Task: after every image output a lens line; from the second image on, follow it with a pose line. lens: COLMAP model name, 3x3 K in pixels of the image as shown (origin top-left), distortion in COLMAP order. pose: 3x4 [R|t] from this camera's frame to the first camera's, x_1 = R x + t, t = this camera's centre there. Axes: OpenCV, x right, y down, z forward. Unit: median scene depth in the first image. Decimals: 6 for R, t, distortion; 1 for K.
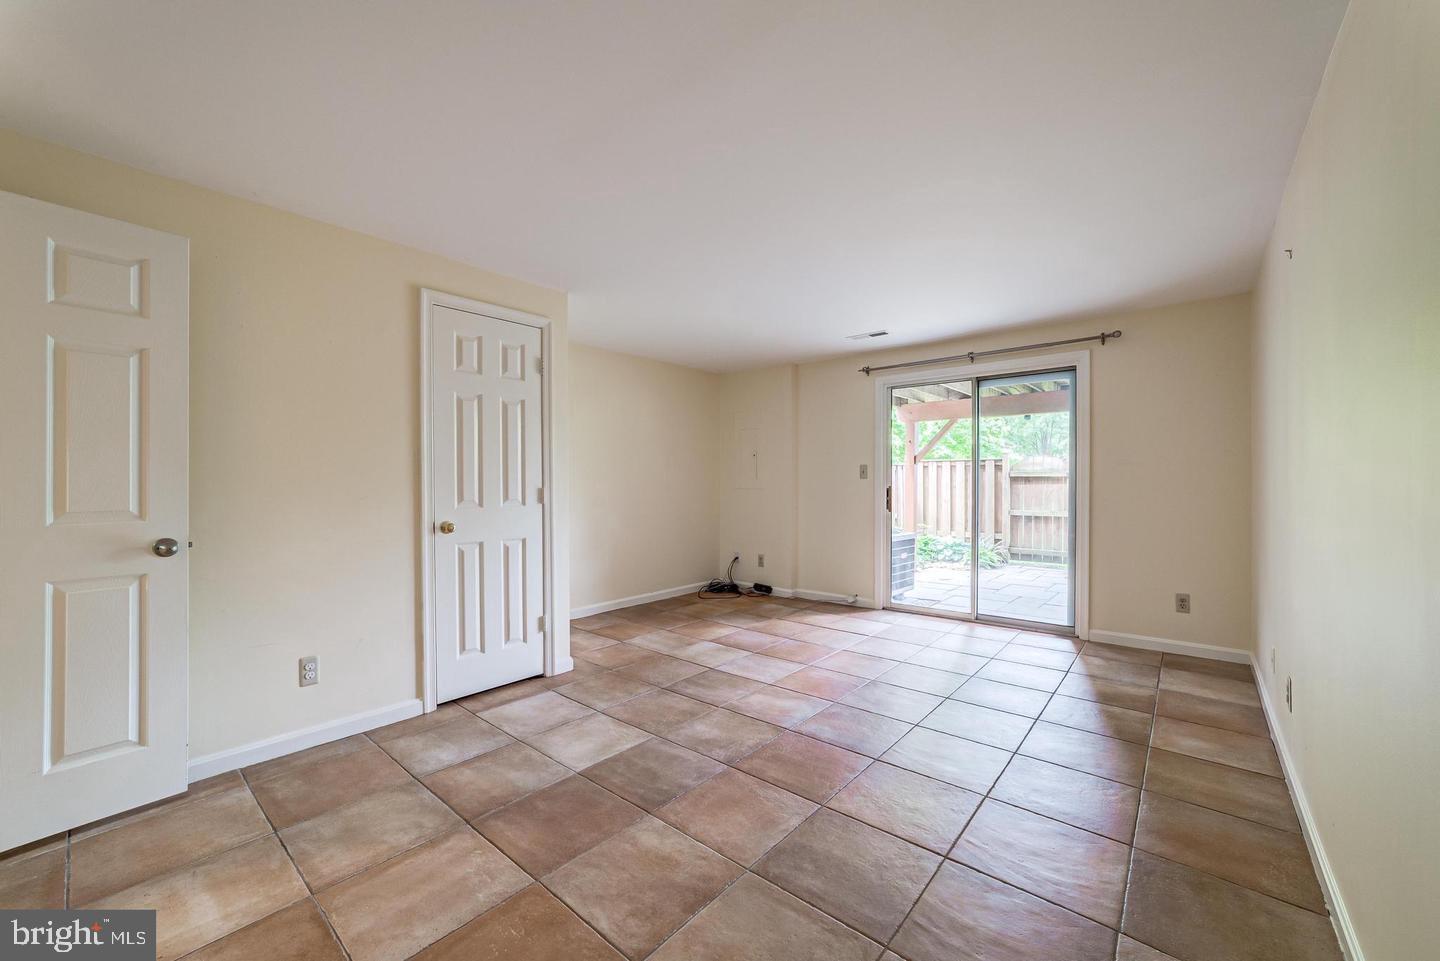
lens RADIAL K [[564.5, 0, 714.7], [0, 564.5, 490.4], [0, 0, 1]] dist [-0.021150, 0.003956]
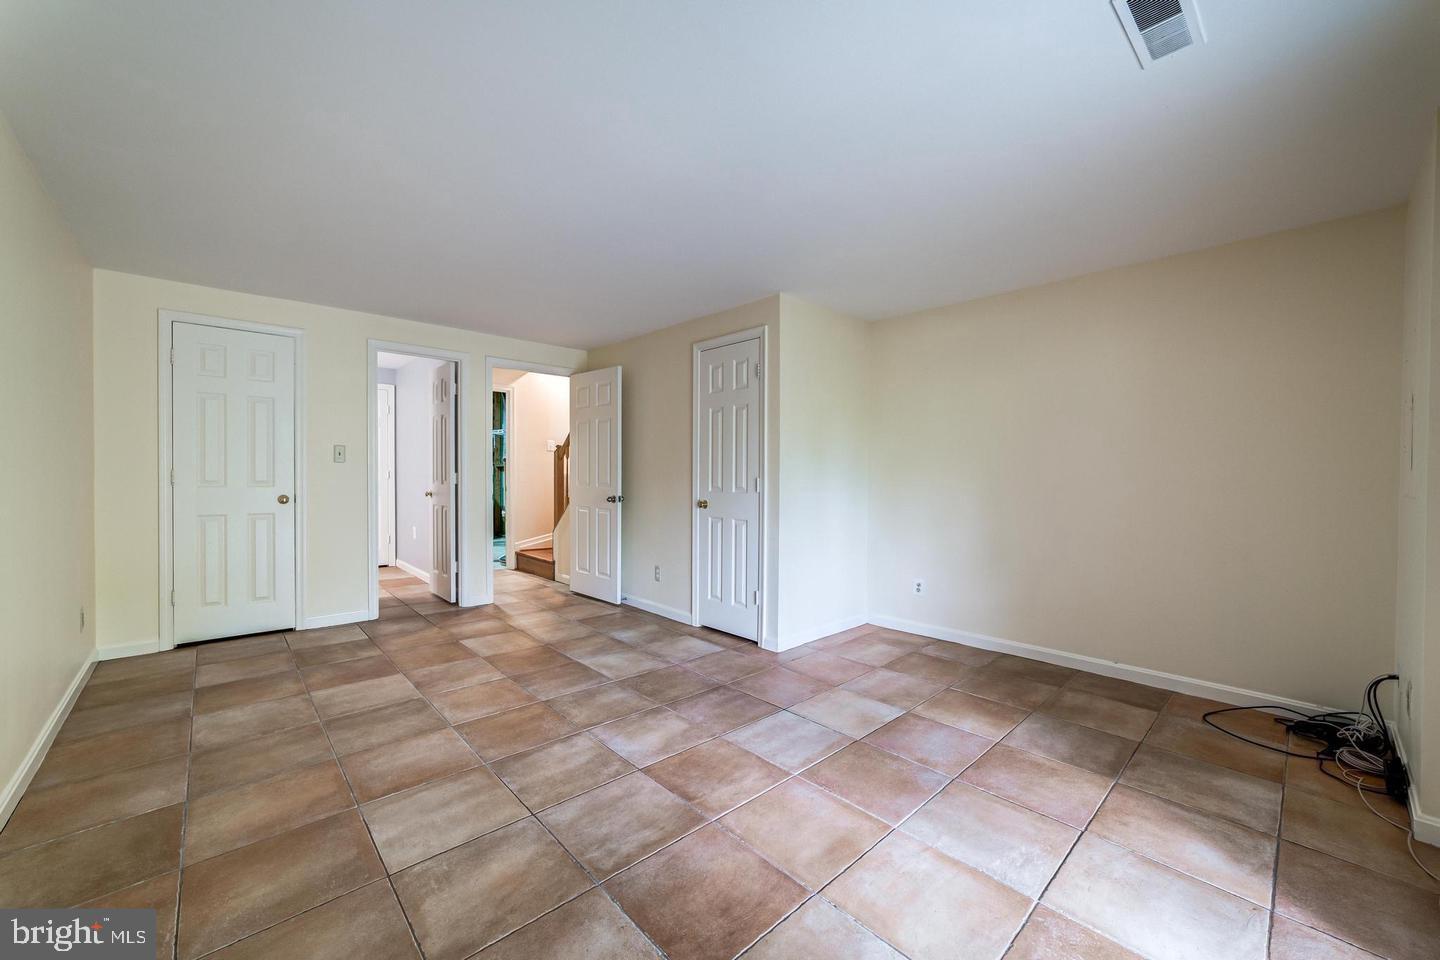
lens RADIAL K [[572.0, 0, 729.8], [0, 572.0, 484.2], [0, 0, 1]] dist [-0.023242, 0.007411]
pose [[-0.114758, 0.018931, -0.993213, 0.678881], [-0.024763, 0.999453, 0.021911, -0.012795], [0.993085, 0.027109, -0.114226, 0.862559]]
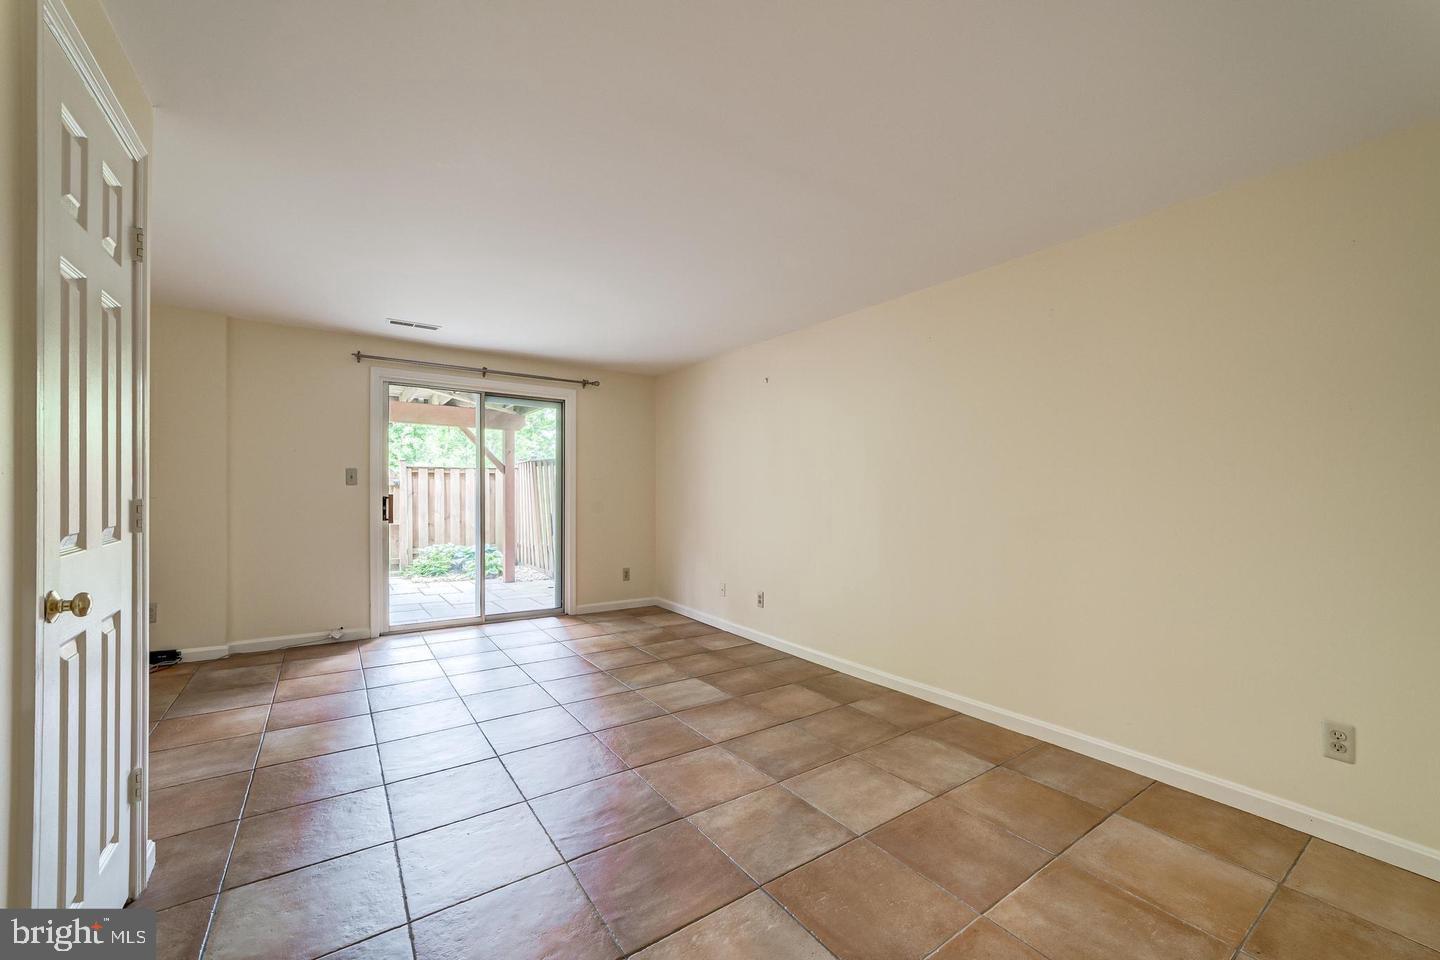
lens RADIAL K [[572.0, 0, 744.5], [0, 572.0, 506.8], [0, 0, 1]] dist [-0.023242, 0.007411]
pose [[0.220869, -0.017954, 0.975138, -0.523562], [0.001076, 0.999834, 0.018165, -0.004737], [-0.975303, -0.002963, 0.220852, 0.317923]]
